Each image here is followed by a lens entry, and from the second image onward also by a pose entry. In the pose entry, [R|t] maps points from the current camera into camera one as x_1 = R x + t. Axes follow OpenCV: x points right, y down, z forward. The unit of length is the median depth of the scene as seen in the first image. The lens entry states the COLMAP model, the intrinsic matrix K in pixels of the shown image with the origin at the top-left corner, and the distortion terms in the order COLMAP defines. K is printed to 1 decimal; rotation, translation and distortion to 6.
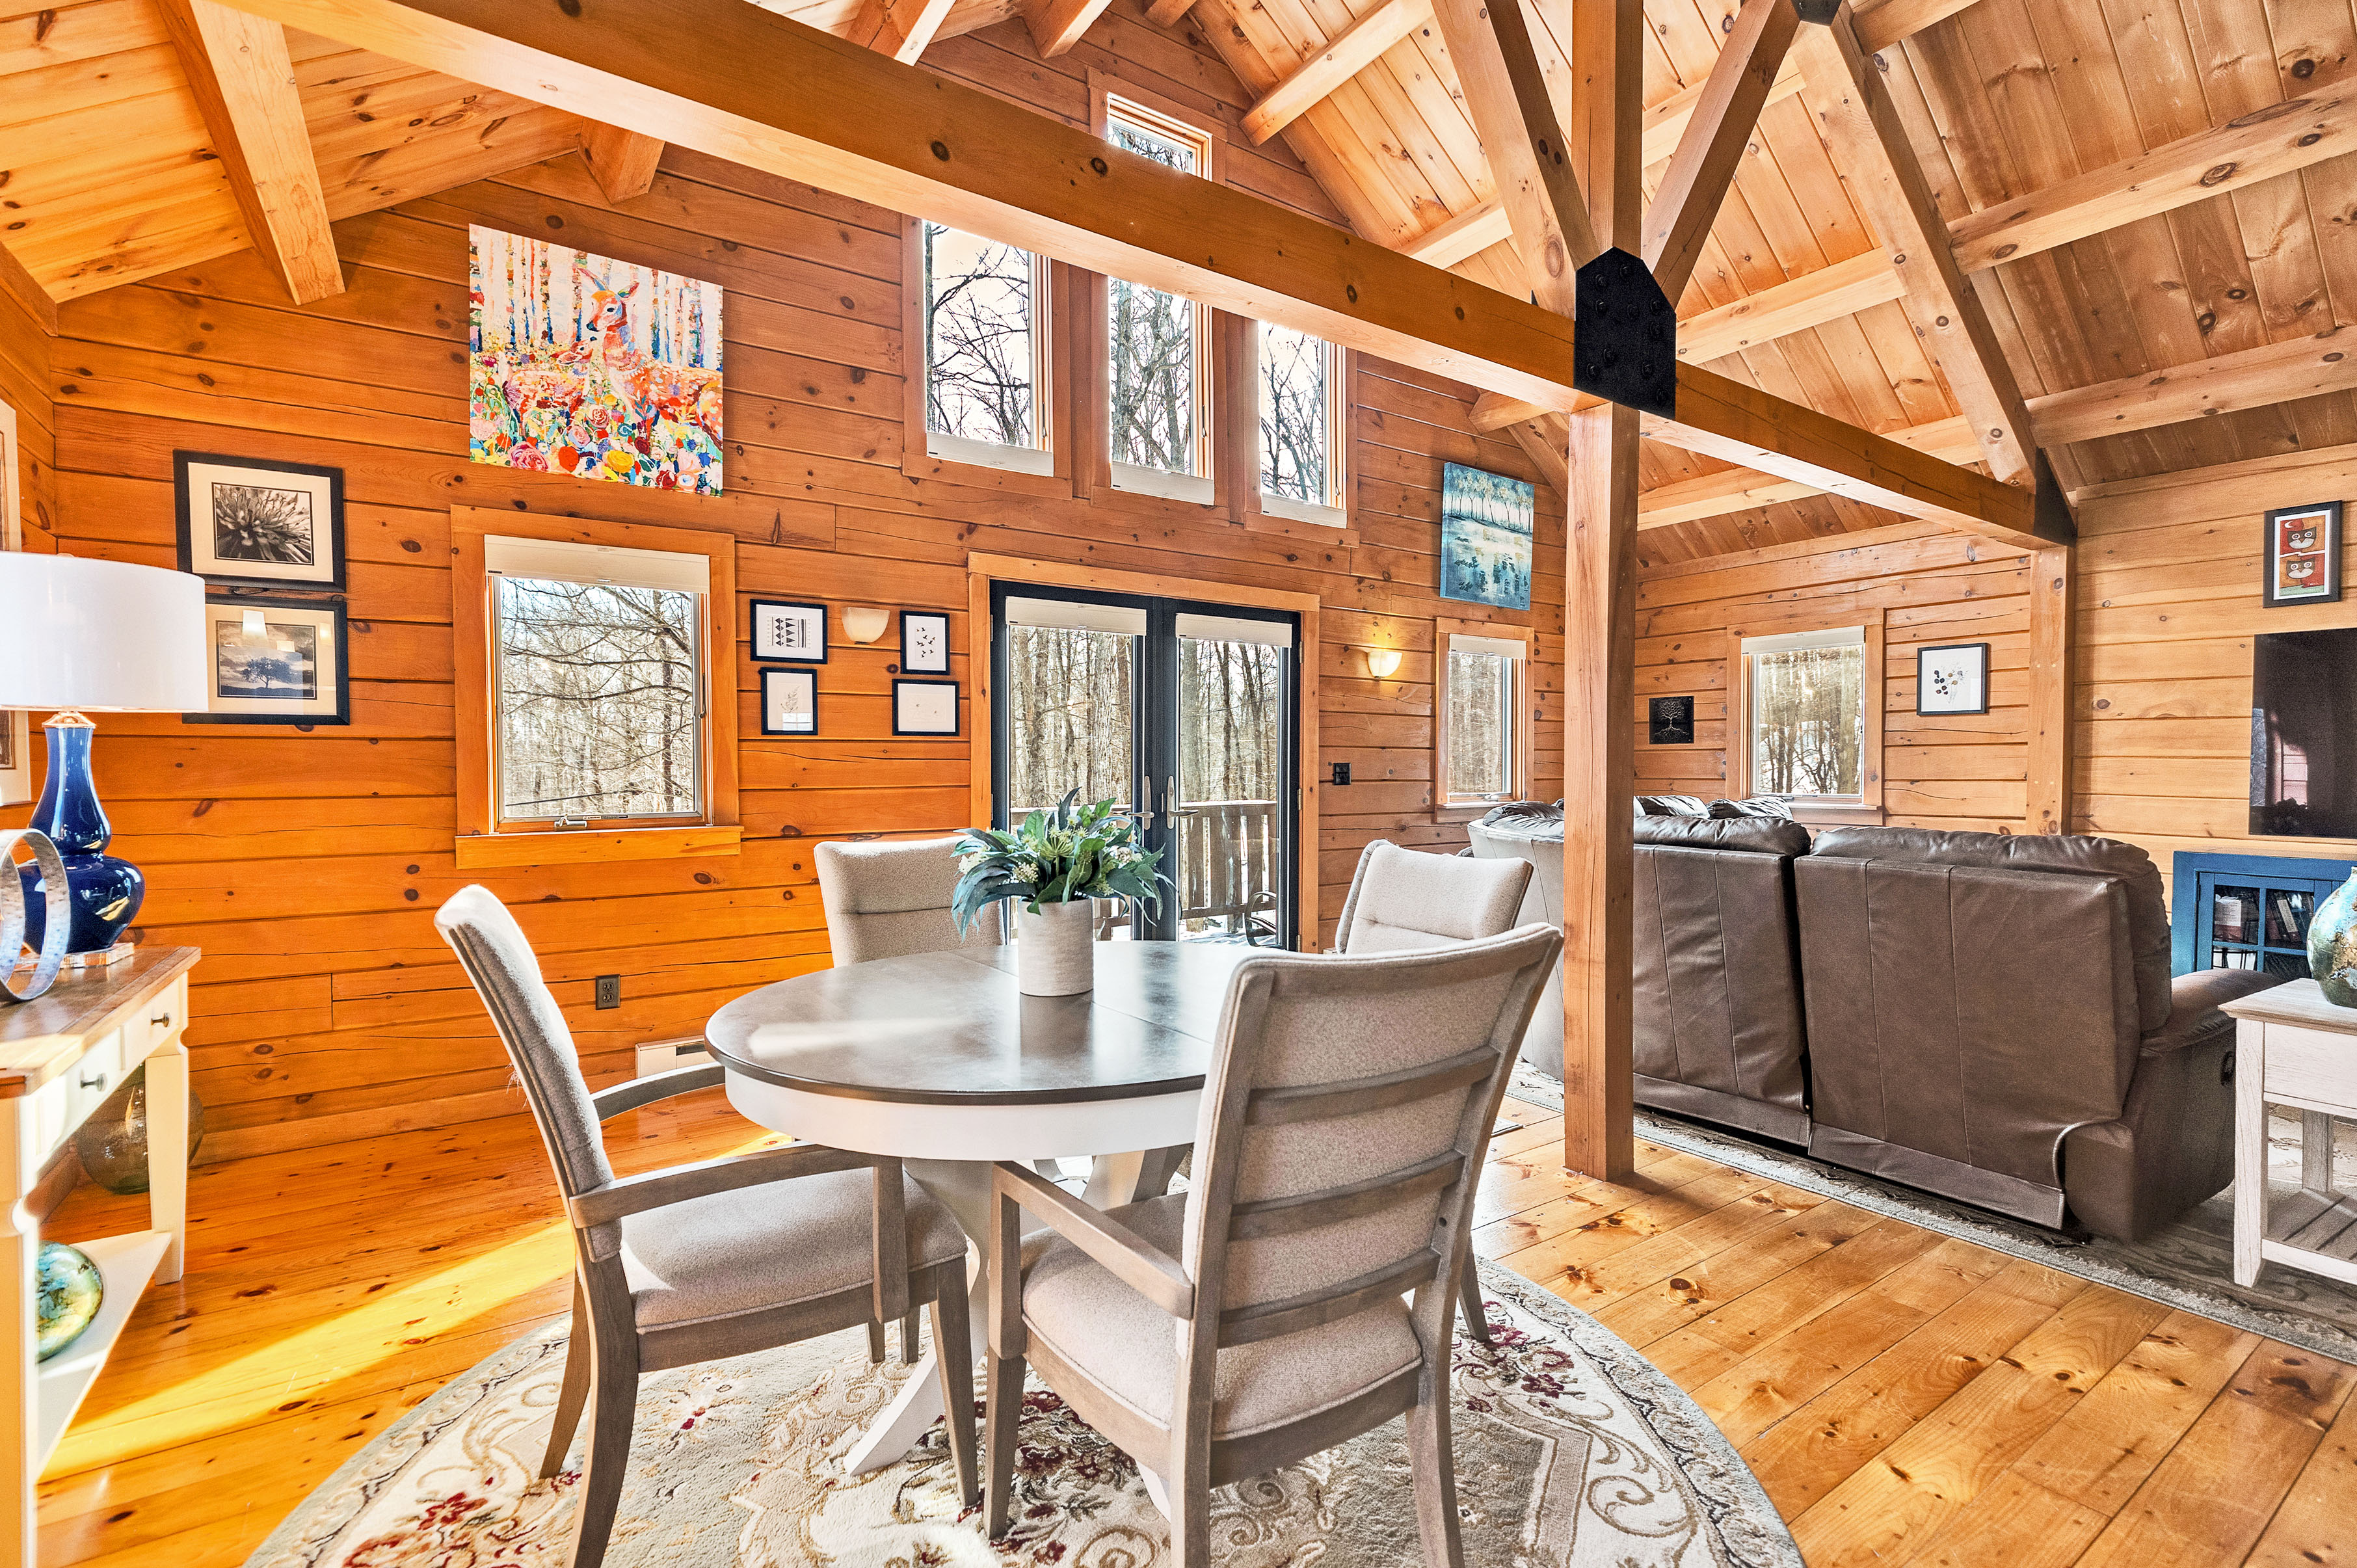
lens RADIAL K [[1058.9, 0, 1168.5], [0, 1058.9, 799.9], [0, 0, 1]] dist [0.001403, 0.000074]
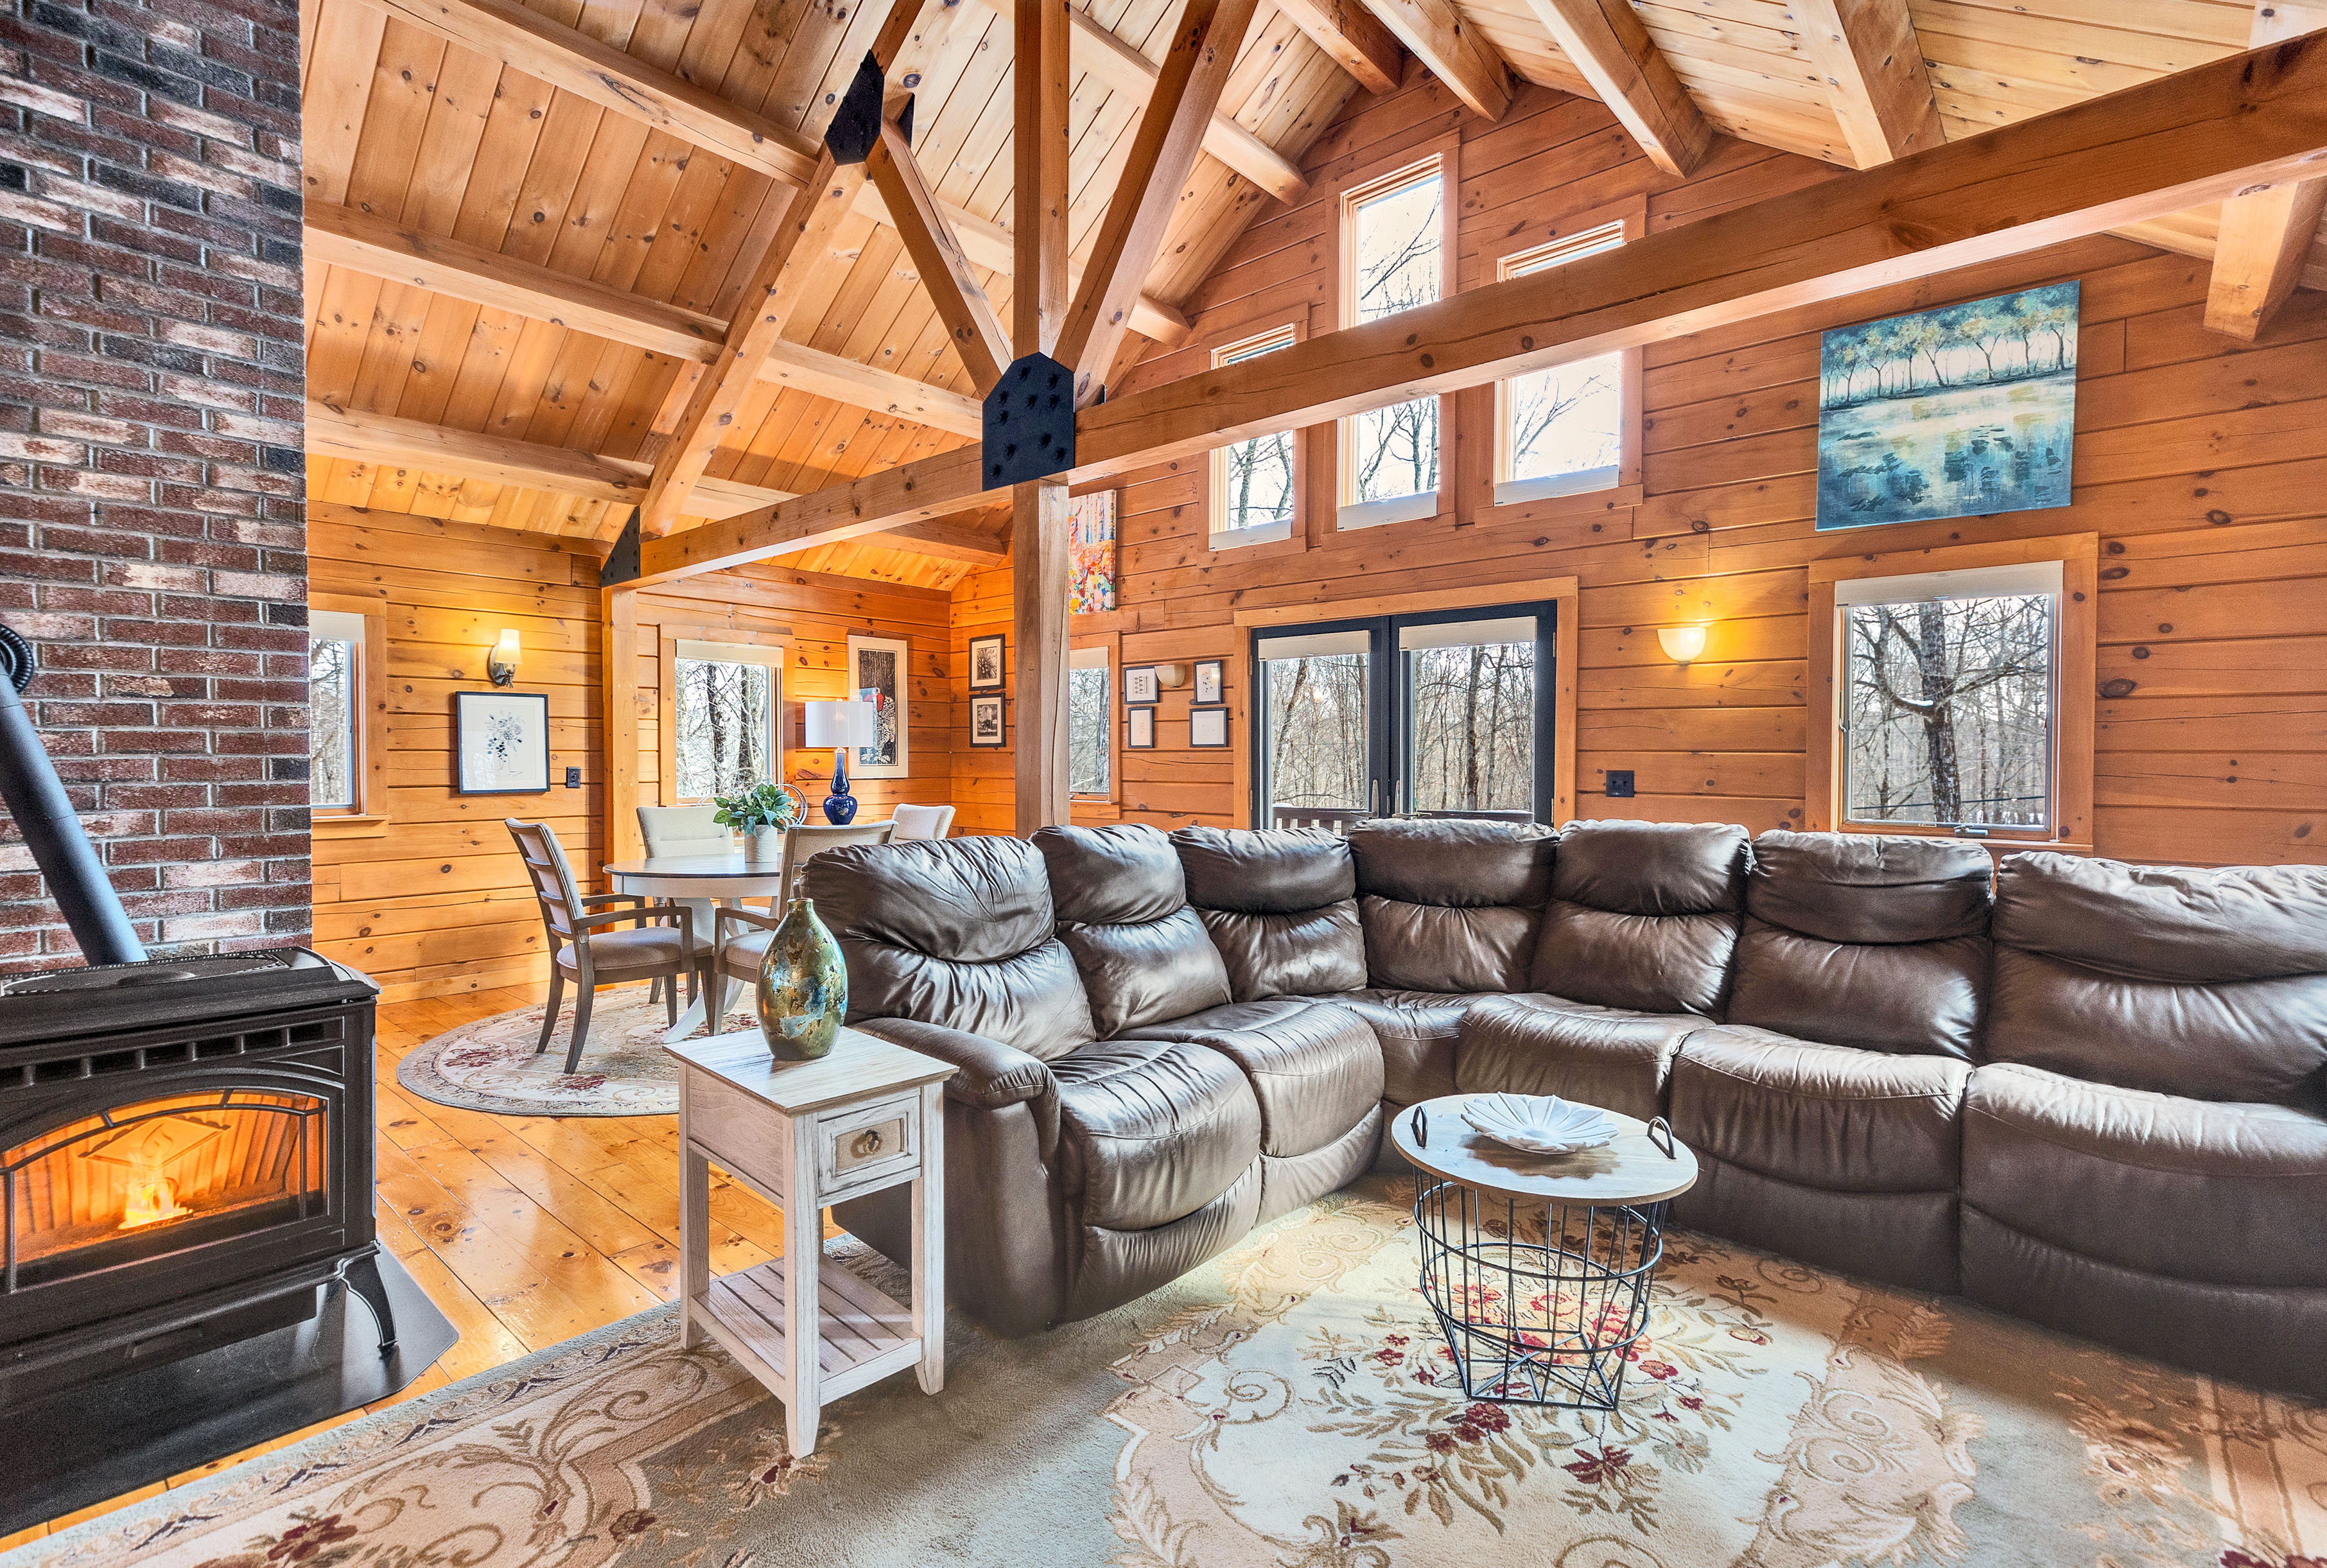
lens RADIAL K [[1088.2, 0, 1182.7], [0, 1088.2, 777.2], [0, 0, 1]] dist [0.000839, 0.000143]
pose [[0.246377, 0.018799, -0.968992, 1.292198], [-0.037336, 0.999254, 0.009893, -0.036773], [0.968455, 0.033741, 0.246895, 0.665014]]
